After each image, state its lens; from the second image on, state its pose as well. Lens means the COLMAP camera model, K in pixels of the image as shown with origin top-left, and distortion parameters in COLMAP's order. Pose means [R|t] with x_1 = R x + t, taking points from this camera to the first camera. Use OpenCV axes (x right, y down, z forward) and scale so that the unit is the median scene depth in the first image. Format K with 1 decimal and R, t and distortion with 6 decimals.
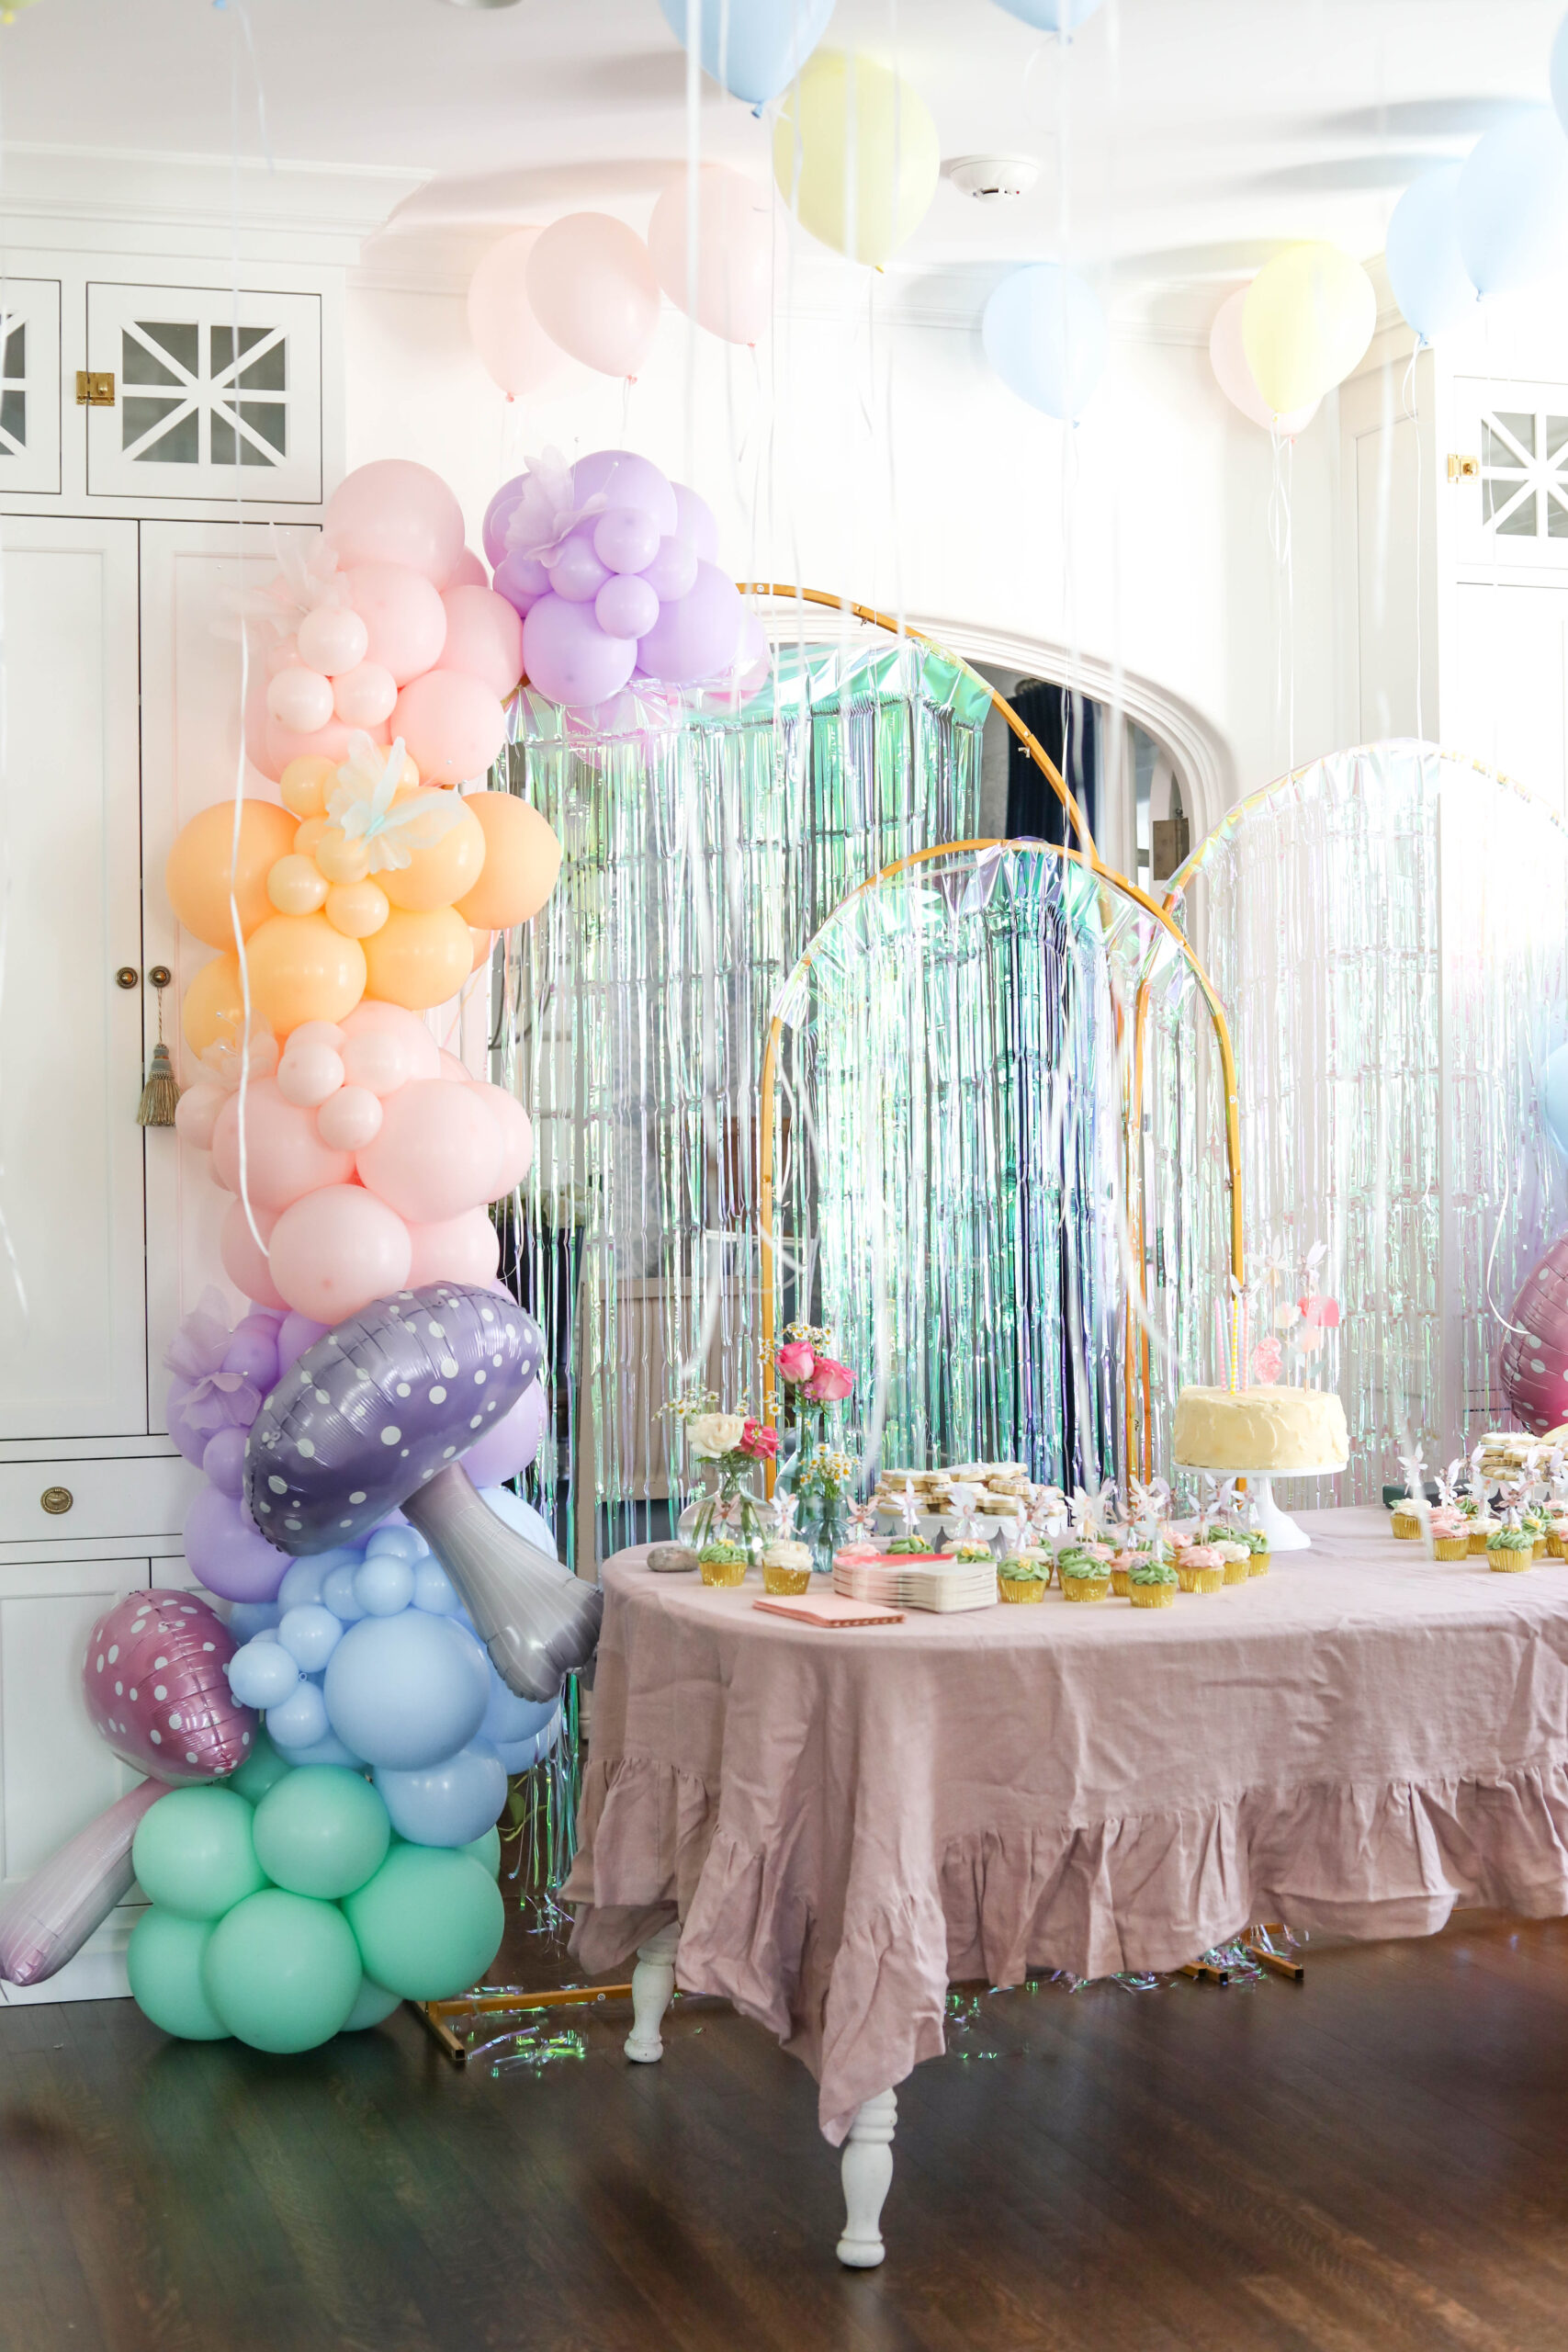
lens RADIAL K [[3498.8, 0, 784.0], [0, 3498.8, 1176.0], [0, 0, 1]] dist [-0.109797, -0.008270]
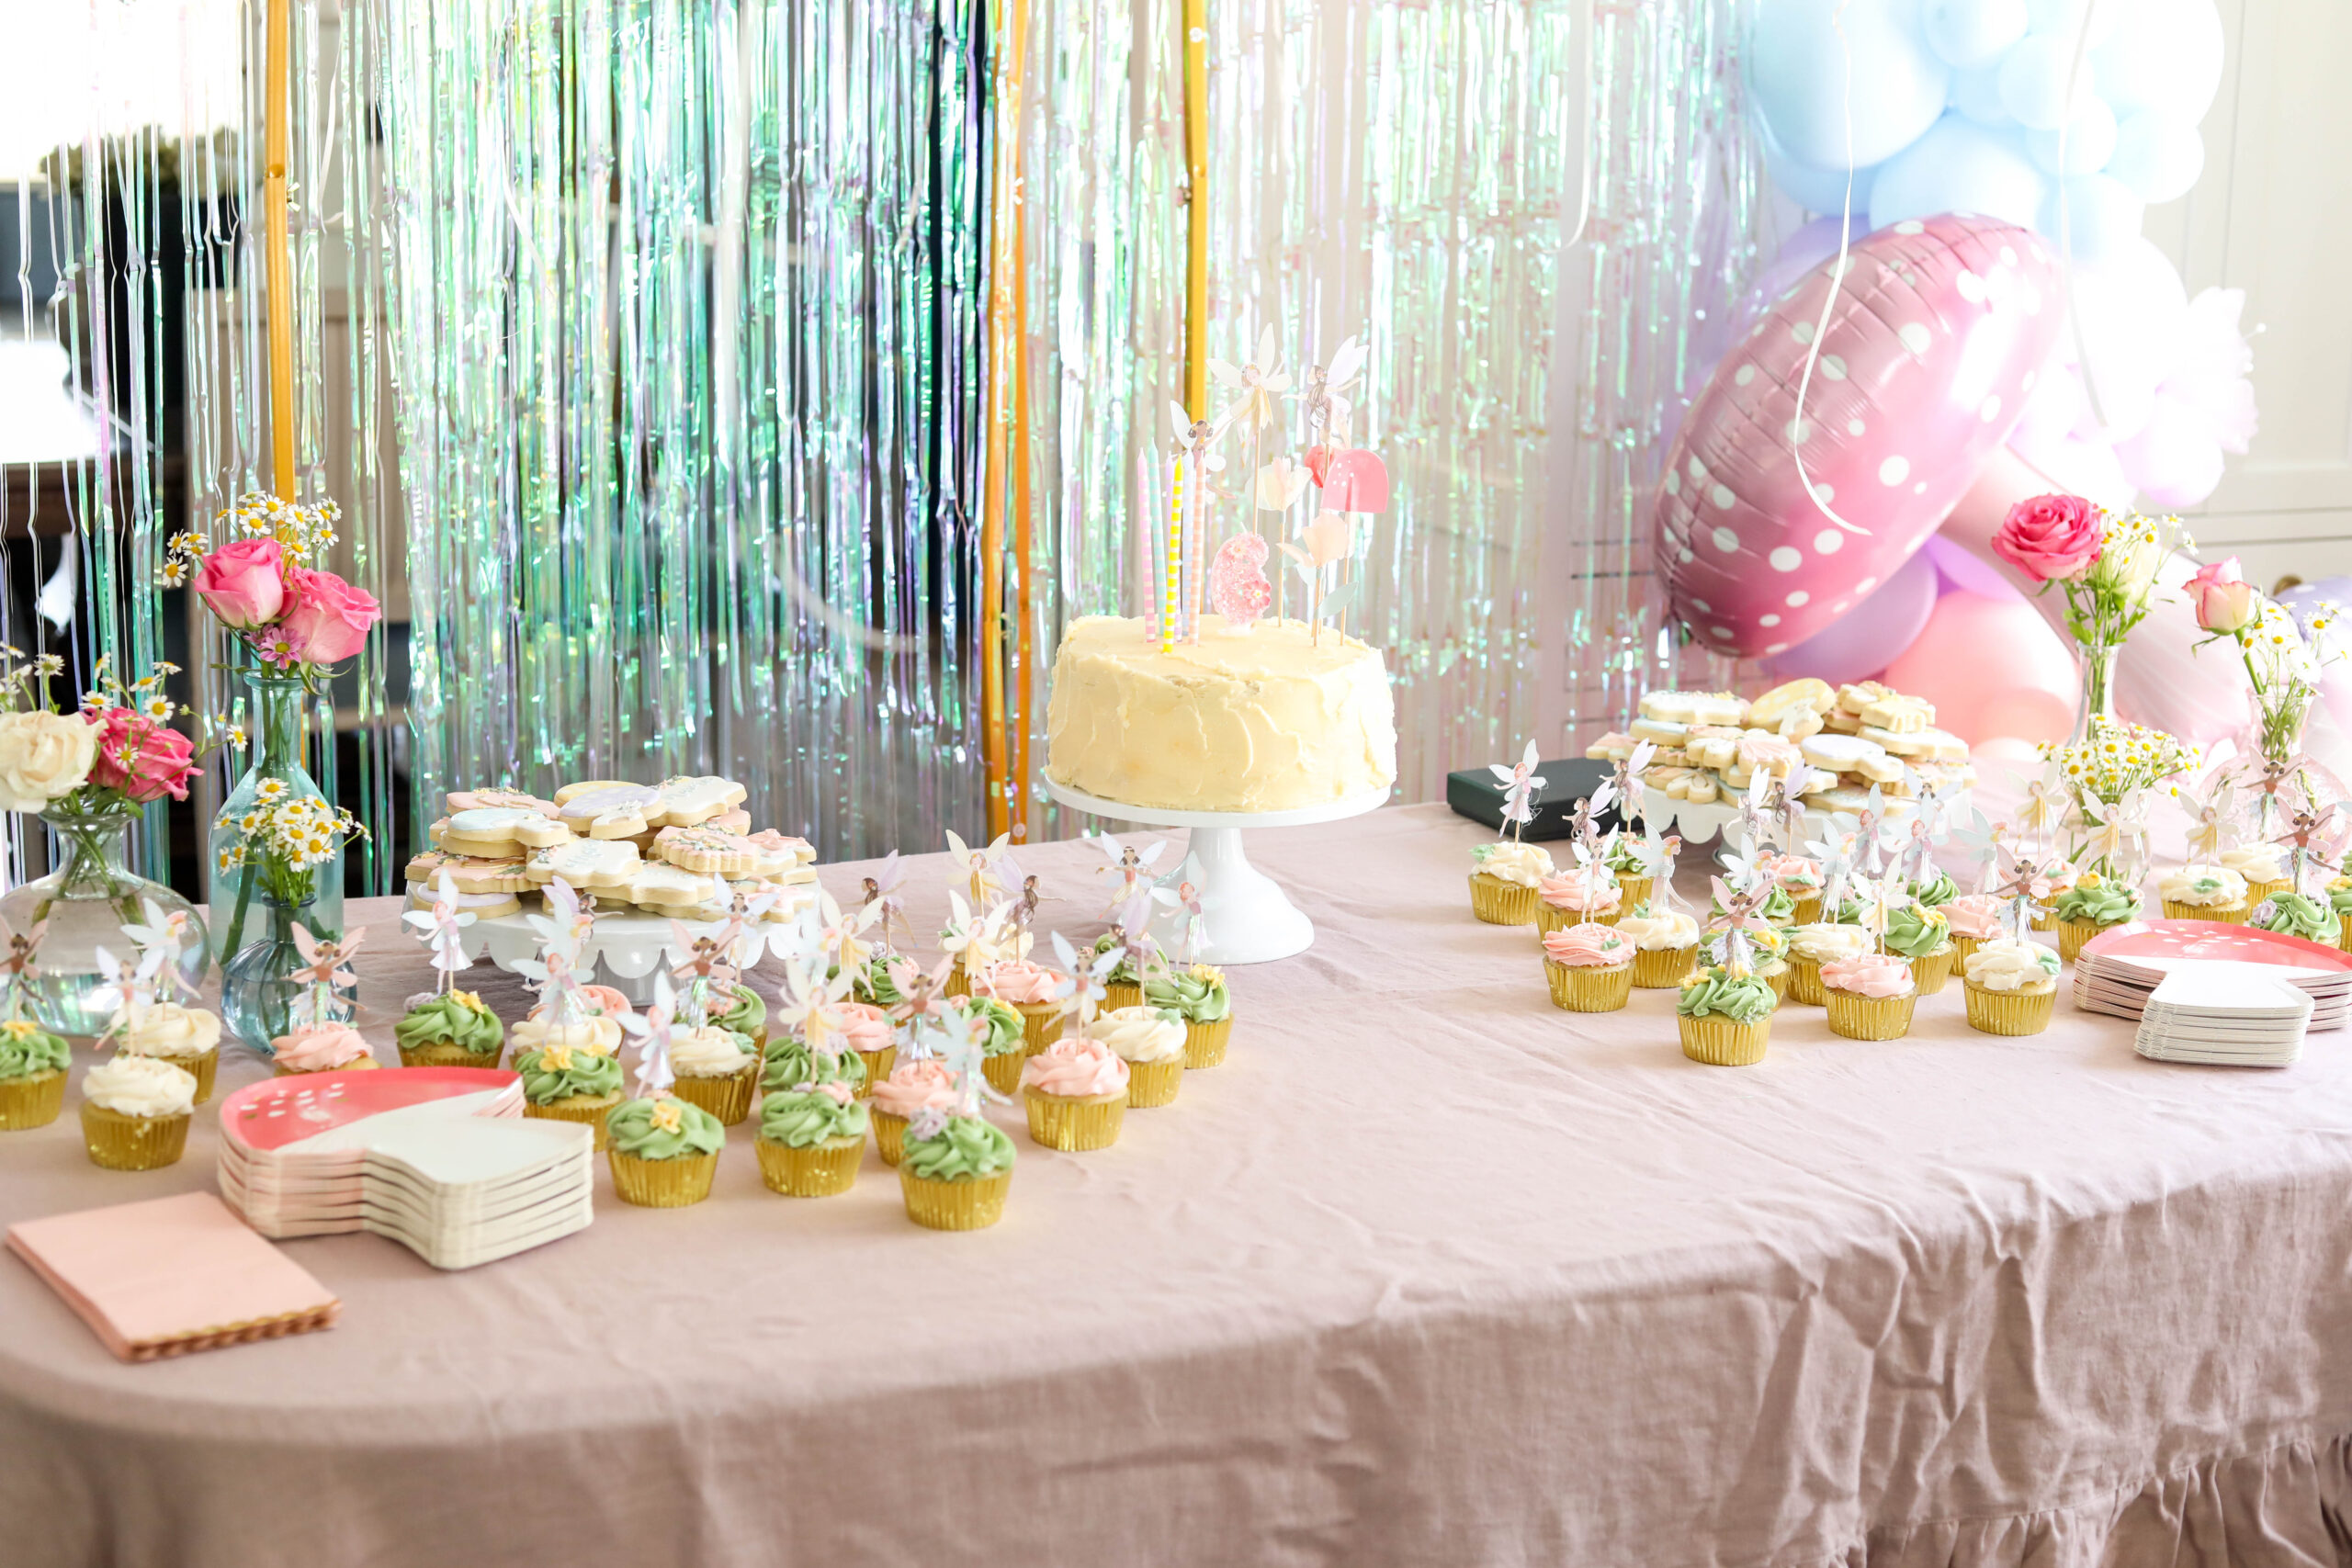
lens RADIAL K [[3498.8, 0, 1176.0], [0, 3498.8, 784.0], [0, 0, 1]] dist [-0.109797, -0.008270]
pose [[0.993222, 0.009107, 0.115872, 0.082985], [-0.031587, 0.980554, 0.193689, -0.016465], [-0.111855, -0.196036, 0.974196, 0.588522]]
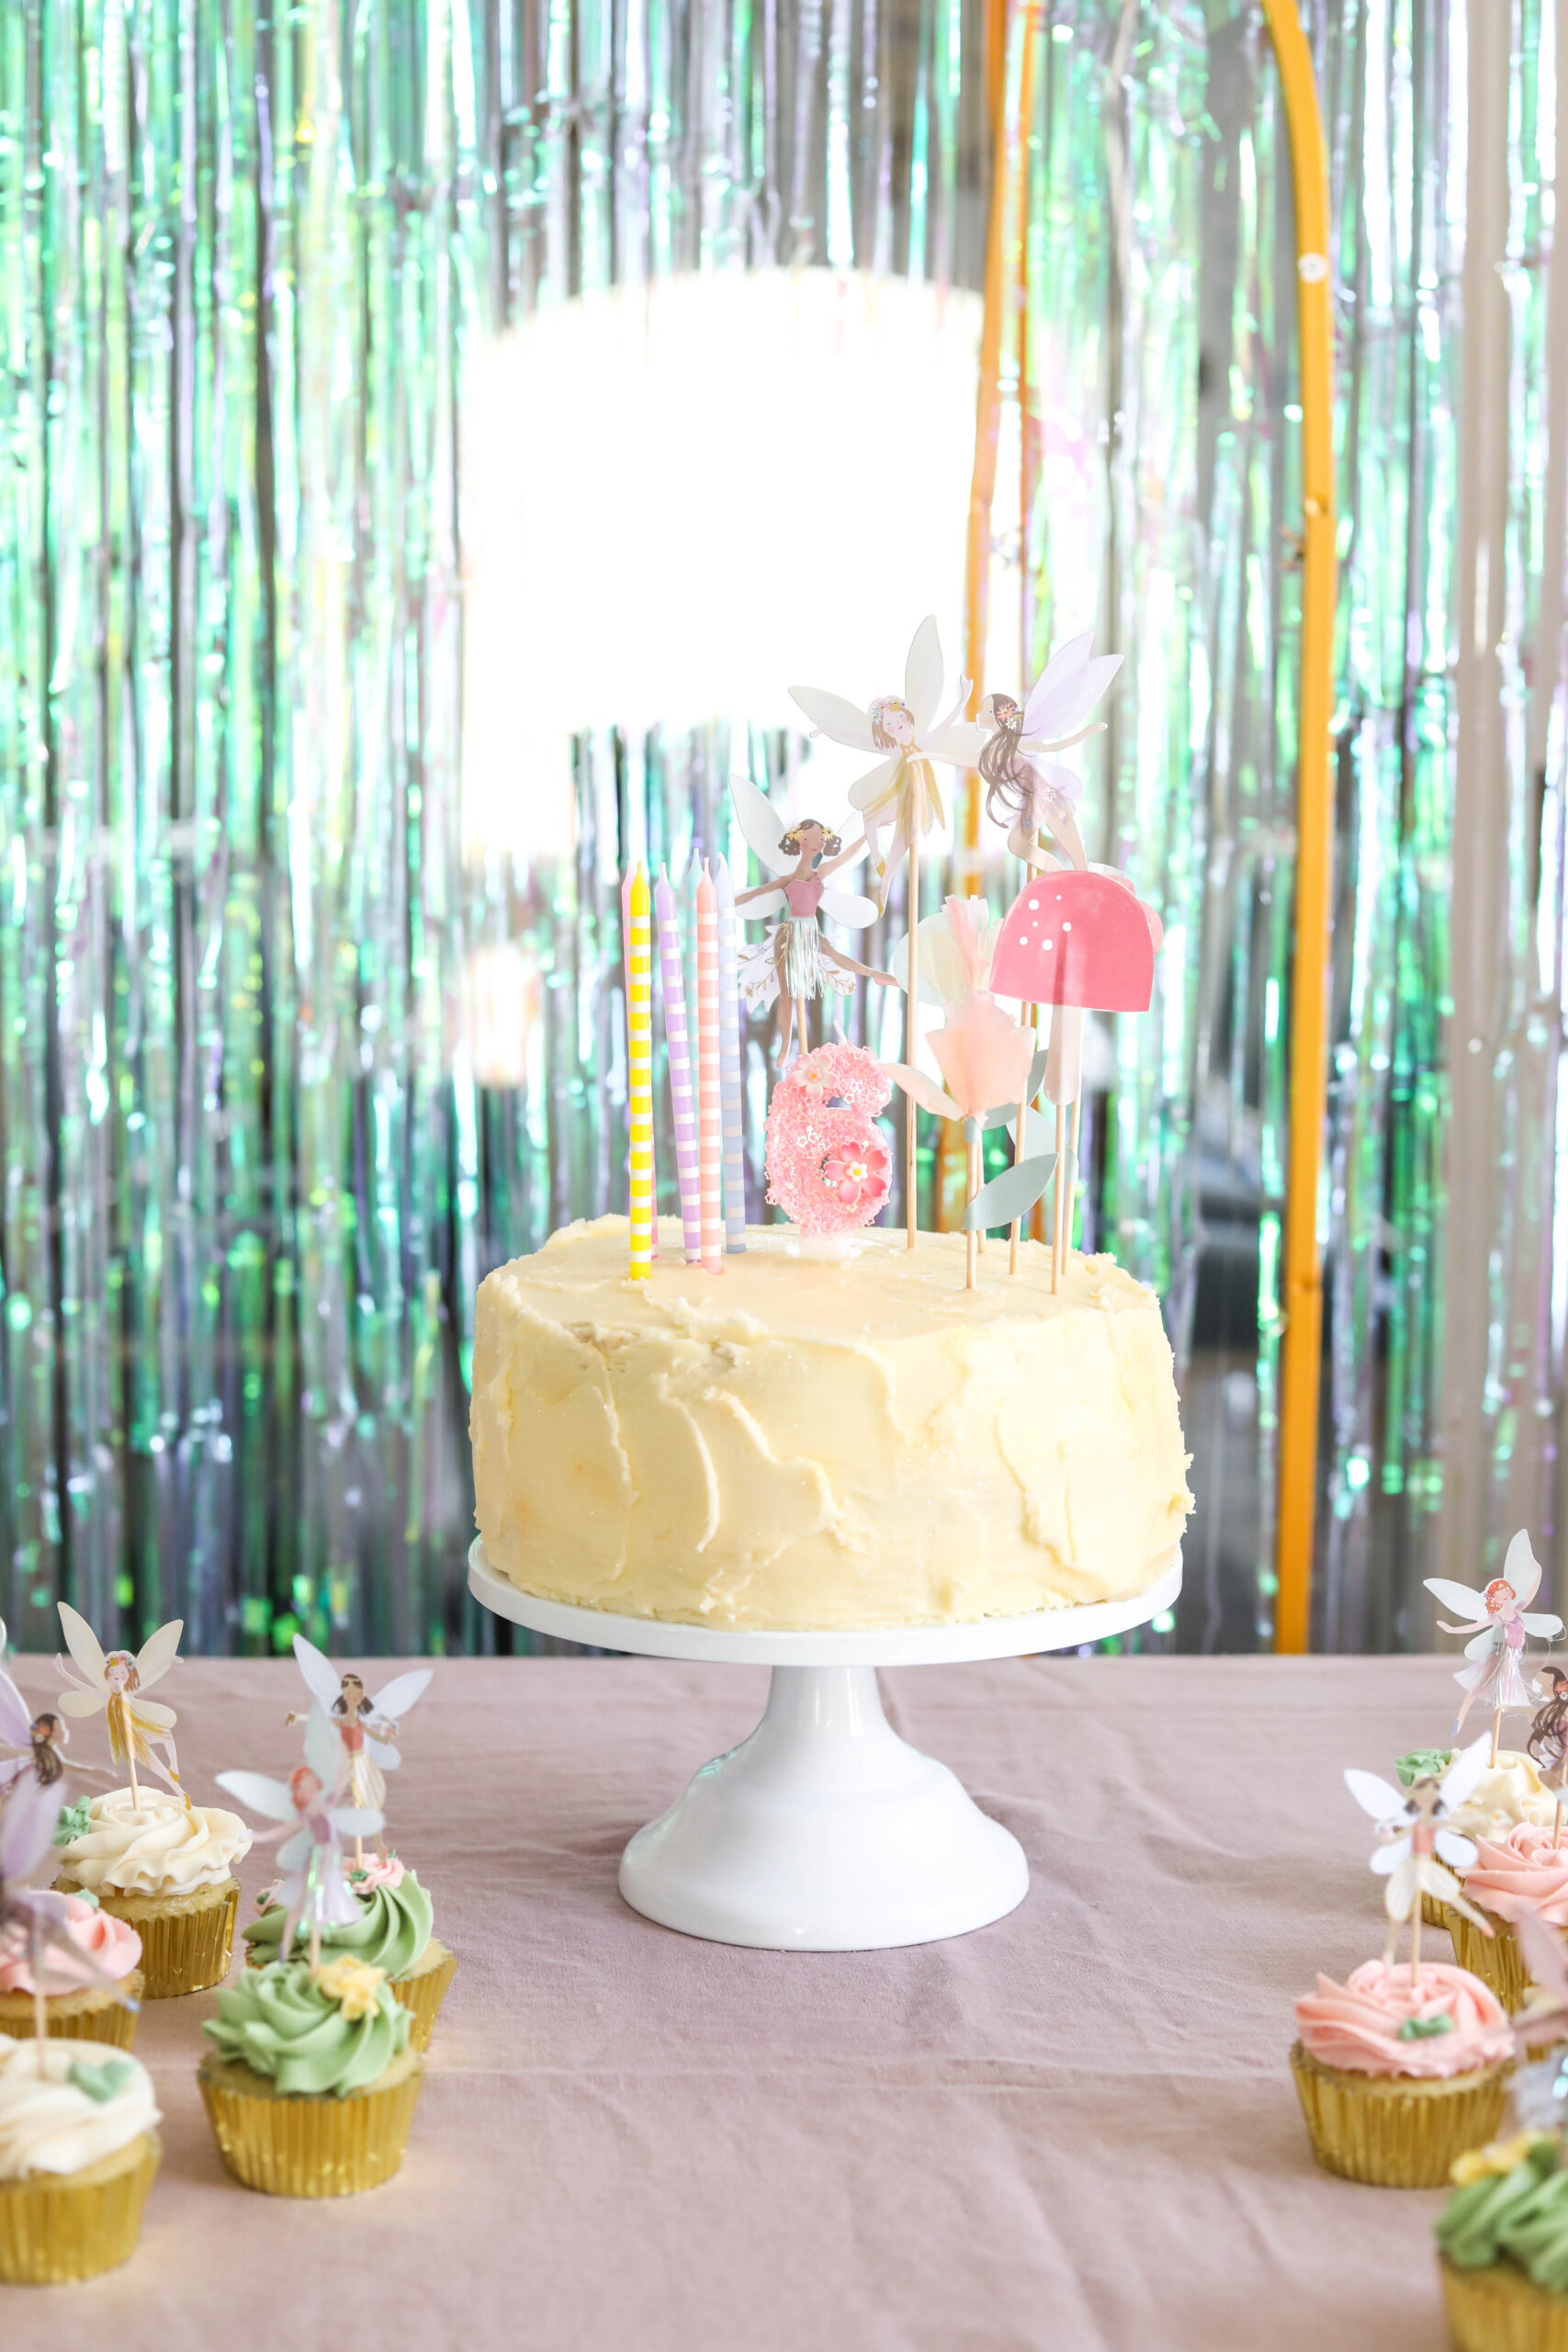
lens RADIAL K [[3498.8, 0, 784.0], [0, 3498.8, 1176.0], [0, 0, 1]] dist [-0.109797, -0.008270]
pose [[0.945149, 0.059409, -0.321192, 0.242587], [-0.028981, 0.994695, 0.098703, 0.036479], [0.325352, -0.083980, 0.941856, 0.888846]]
